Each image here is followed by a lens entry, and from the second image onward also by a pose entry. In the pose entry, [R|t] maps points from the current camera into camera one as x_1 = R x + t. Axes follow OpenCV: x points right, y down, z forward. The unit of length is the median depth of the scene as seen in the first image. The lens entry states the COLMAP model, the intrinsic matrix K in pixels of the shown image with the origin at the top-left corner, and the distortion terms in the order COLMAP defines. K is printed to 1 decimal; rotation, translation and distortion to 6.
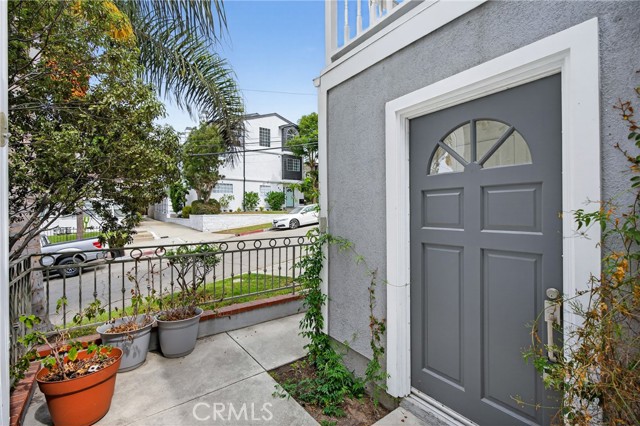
lens RADIAL K [[287.7, 0, 320.0], [0, 287.7, 213.0], [0, 0, 1]] dist [-0.000808, 0.000109]
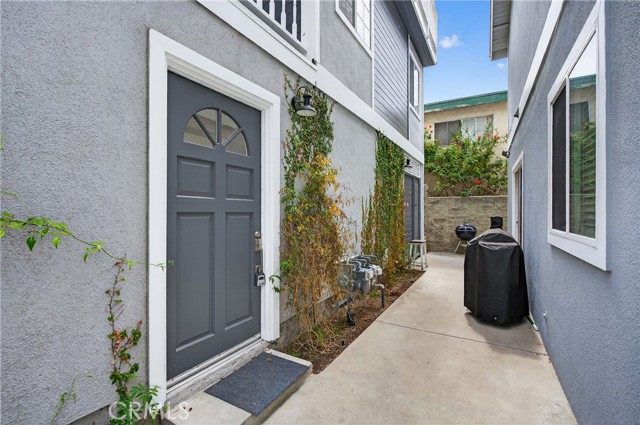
lens RADIAL K [[290.5, 0, 317.1], [0, 290.5, 204.4], [0, 0, 1]] dist [0.000775, 0.000301]
pose [[-0.387559, 0.018130, 0.921666, -0.670838], [-0.011913, 0.999625, -0.024673, 0.096356], [-0.921768, -0.020542, -0.387198, 0.949739]]
